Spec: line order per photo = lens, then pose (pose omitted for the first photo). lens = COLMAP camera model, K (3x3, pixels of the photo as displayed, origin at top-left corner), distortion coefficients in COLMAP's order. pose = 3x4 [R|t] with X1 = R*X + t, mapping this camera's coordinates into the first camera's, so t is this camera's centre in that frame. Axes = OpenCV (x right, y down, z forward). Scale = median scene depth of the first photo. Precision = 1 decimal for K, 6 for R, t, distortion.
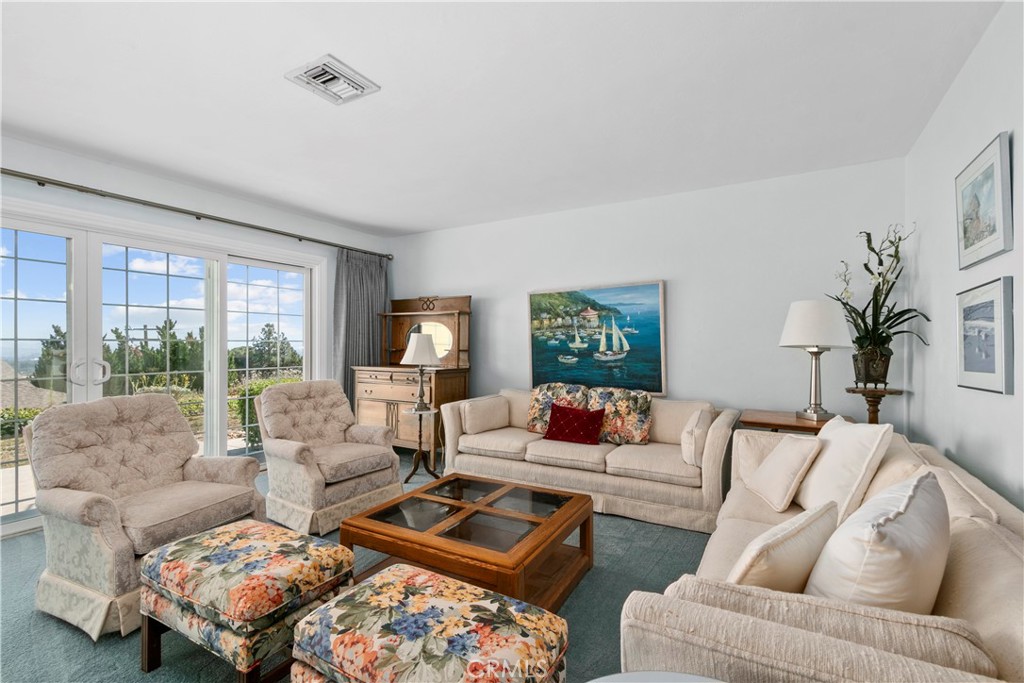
lens RADIAL K [[471.0, 0, 509.8], [0, 471.0, 344.9], [0, 0, 1]] dist [0.006992, -0.002016]
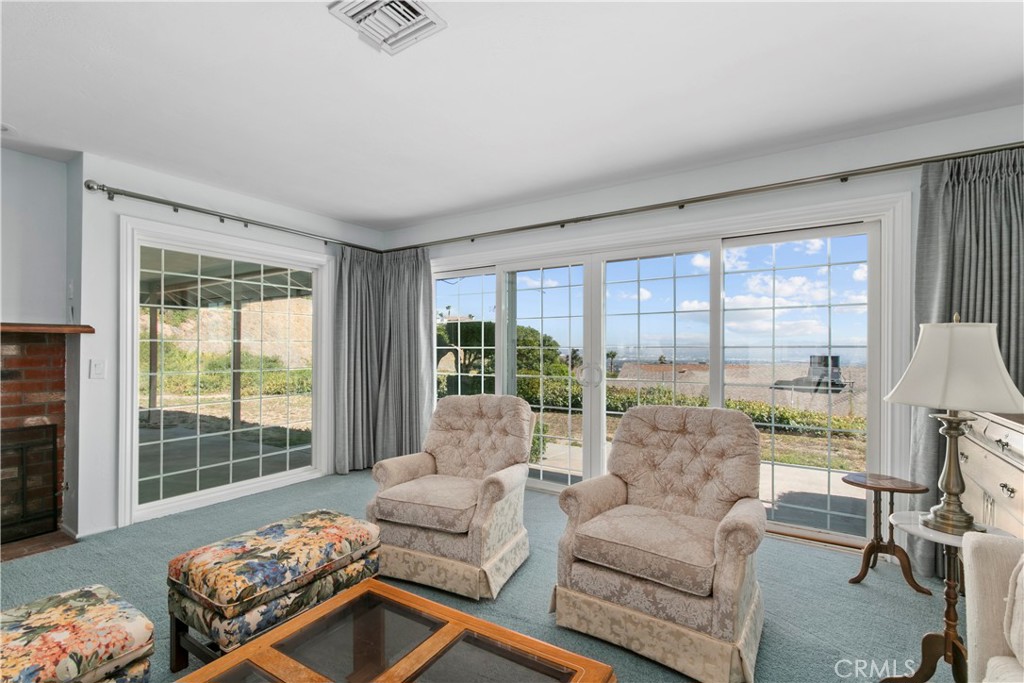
lens RADIAL K [[471.0, 0, 503.3], [0, 471.0, 346.6], [0, 0, 1]] dist [0.006992, -0.002016]
pose [[-0.074462, -0.007451, -0.997196, 0.294490], [-0.004119, 0.999966, -0.007164, -0.002598], [0.997215, 0.003574, -0.074490, 0.927560]]
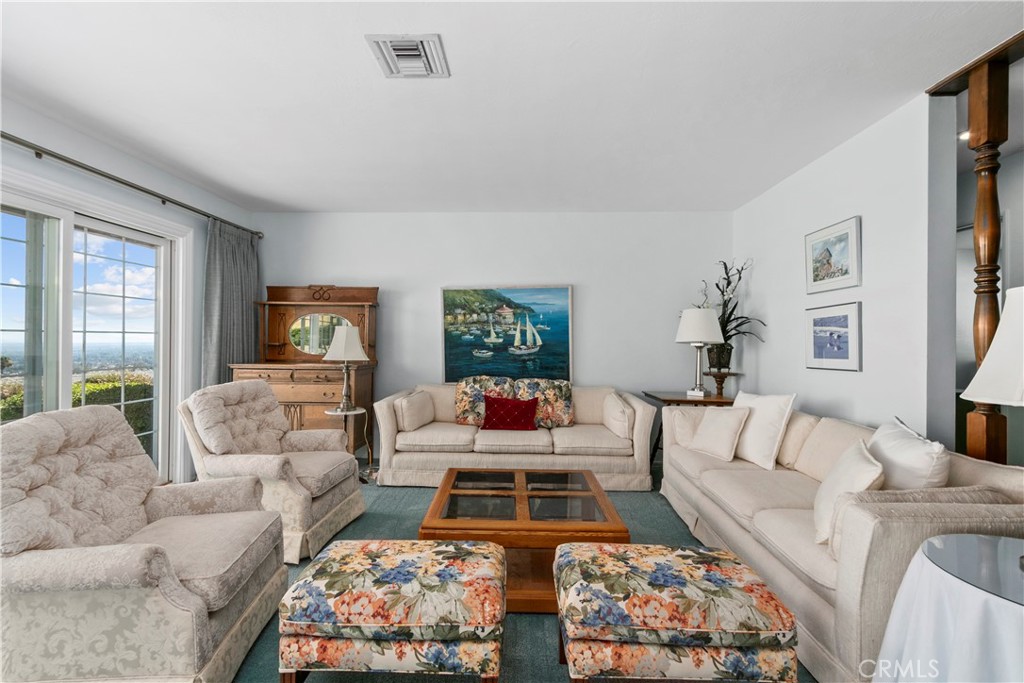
lens RADIAL K [[471.0, 0, 511.9], [0, 471.0, 337.5], [0, 0, 1]] dist [0.006992, -0.002016]
pose [[0.878925, 0.008212, 0.476890, -0.471697], [-0.006448, 0.999965, -0.005337, 0.000416], [-0.476917, 0.001616, 0.878947, 0.061866]]
